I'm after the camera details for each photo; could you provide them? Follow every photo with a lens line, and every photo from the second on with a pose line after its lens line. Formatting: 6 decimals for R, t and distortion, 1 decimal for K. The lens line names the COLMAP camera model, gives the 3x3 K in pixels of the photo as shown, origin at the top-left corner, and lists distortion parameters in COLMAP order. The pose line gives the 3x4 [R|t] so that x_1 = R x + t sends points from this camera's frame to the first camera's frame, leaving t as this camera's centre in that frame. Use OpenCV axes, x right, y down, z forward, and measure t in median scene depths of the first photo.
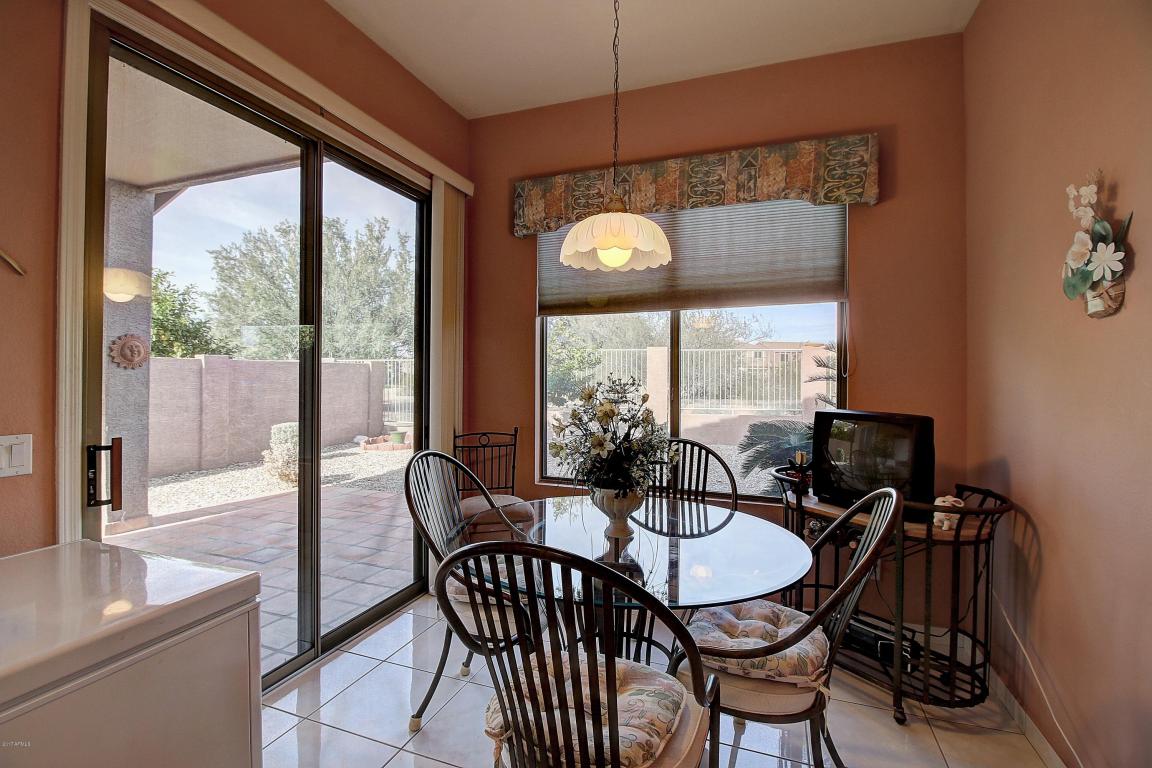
lens RADIAL K [[531.4, 0, 572.9], [0, 531.4, 372.9], [0, 0, 1]] dist [-0.007520, -0.007629]
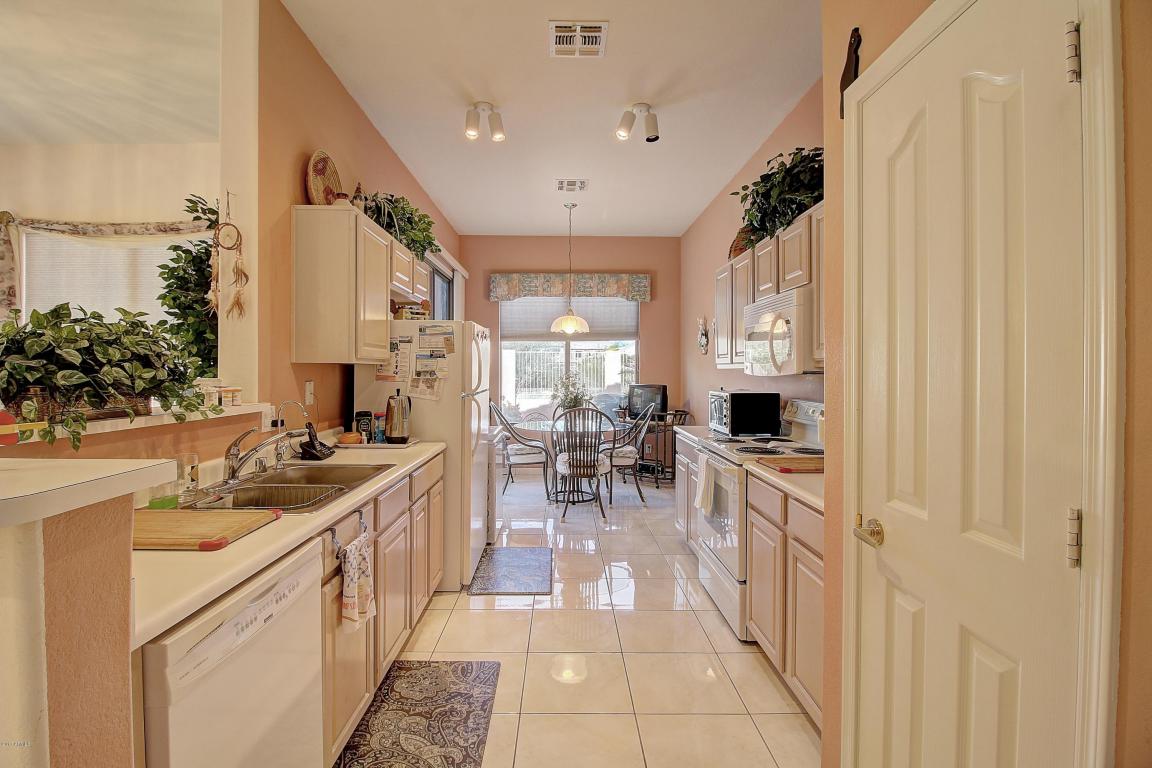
lens RADIAL K [[531.4, 0, 576.3], [0, 531.4, 374.0], [0, 0, 1]] dist [-0.007520, -0.007629]
pose [[0.926966, -0.004691, 0.375115, -0.683538], [0.000538, 0.999937, 0.011177, -0.007783], [-0.375144, -0.010159, 0.926911, -1.184893]]
